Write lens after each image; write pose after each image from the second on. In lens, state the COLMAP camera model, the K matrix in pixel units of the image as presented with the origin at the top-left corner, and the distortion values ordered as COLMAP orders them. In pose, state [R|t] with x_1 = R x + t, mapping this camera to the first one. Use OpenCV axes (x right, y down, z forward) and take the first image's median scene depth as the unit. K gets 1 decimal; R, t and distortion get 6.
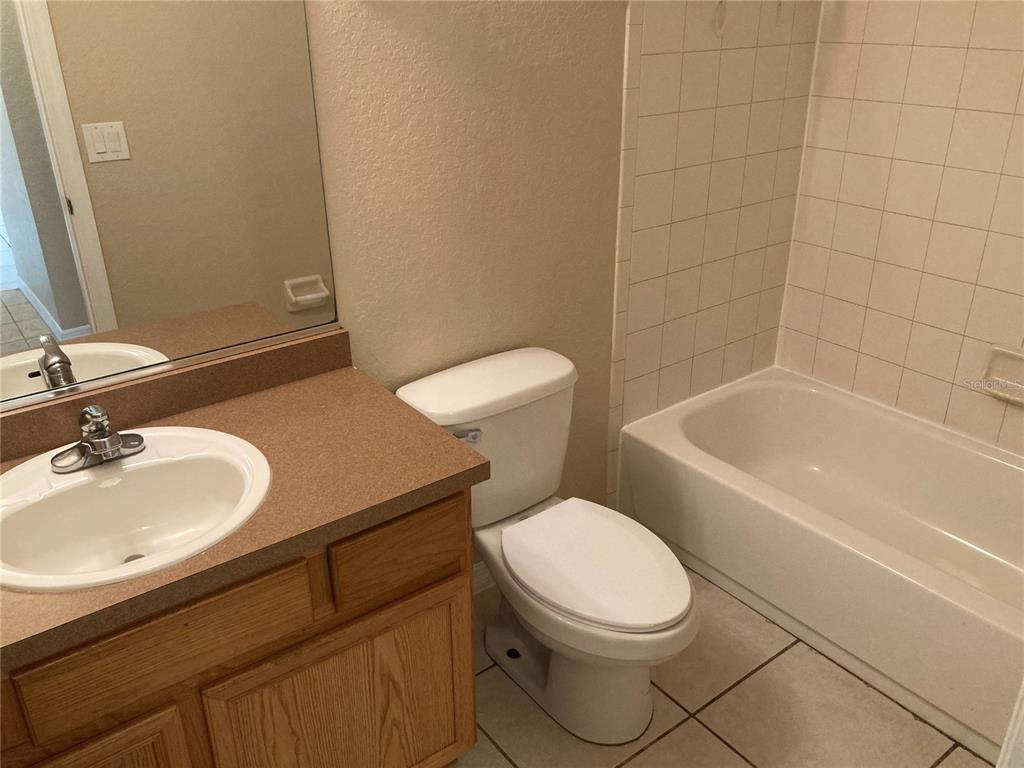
lens RADIAL K [[841.0, 0, 506.4], [0, 841.0, 372.3], [0, 0, 1]] dist [0.009044, -0.003571]
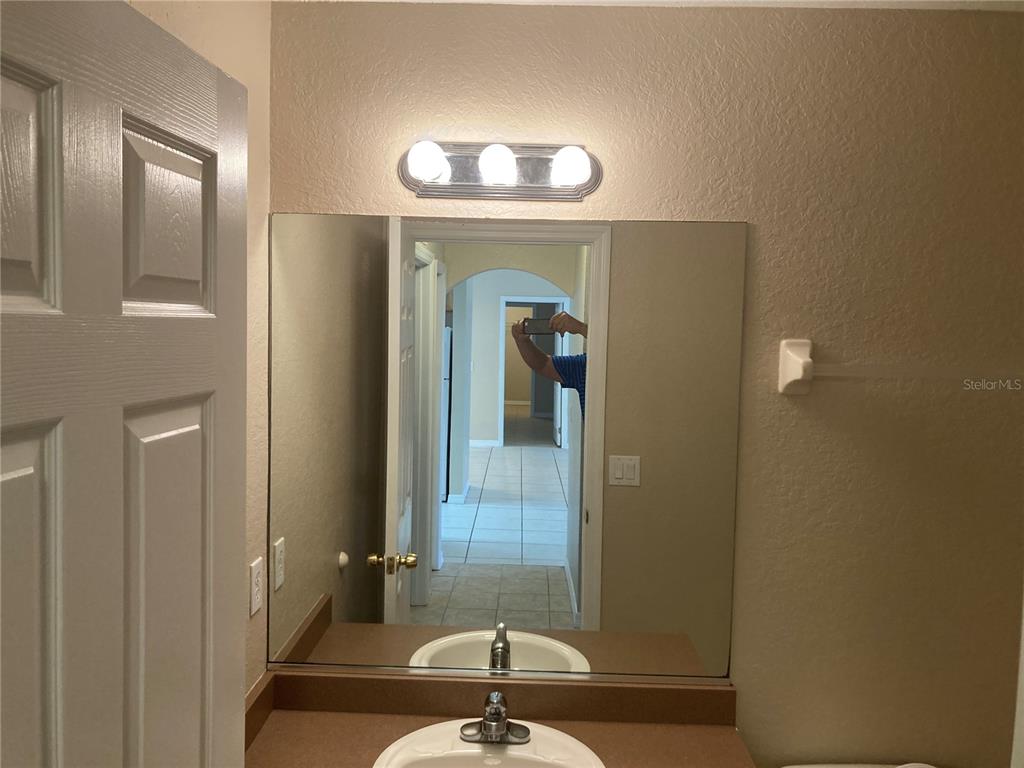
lens RADIAL K [[841.0, 0, 506.4], [0, 841.0, 372.3], [0, 0, 1]] dist [0.009044, -0.003571]
pose [[0.797161, 0.066565, -0.600086, 0.200007], [-0.281672, 0.920118, -0.272111, -0.051099], [0.534037, 0.385944, 0.752231, -0.100015]]
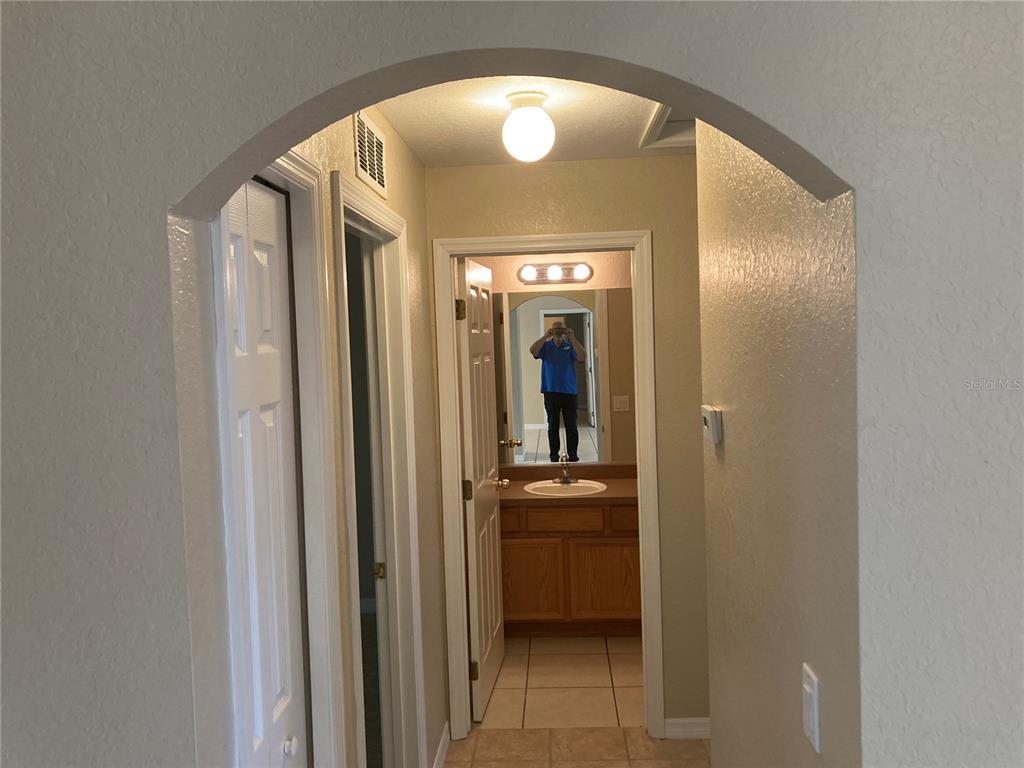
lens RADIAL K [[687.9, 0, 513.3], [0, 687.9, 353.7], [0, 0, 1]] dist [0.001724, -0.000334]
pose [[0.769497, 0.007342, -0.638608, 0.962432], [-0.244780, 0.926963, -0.284294, 0.400567], [0.589878, 0.375082, 0.715092, -1.109539]]
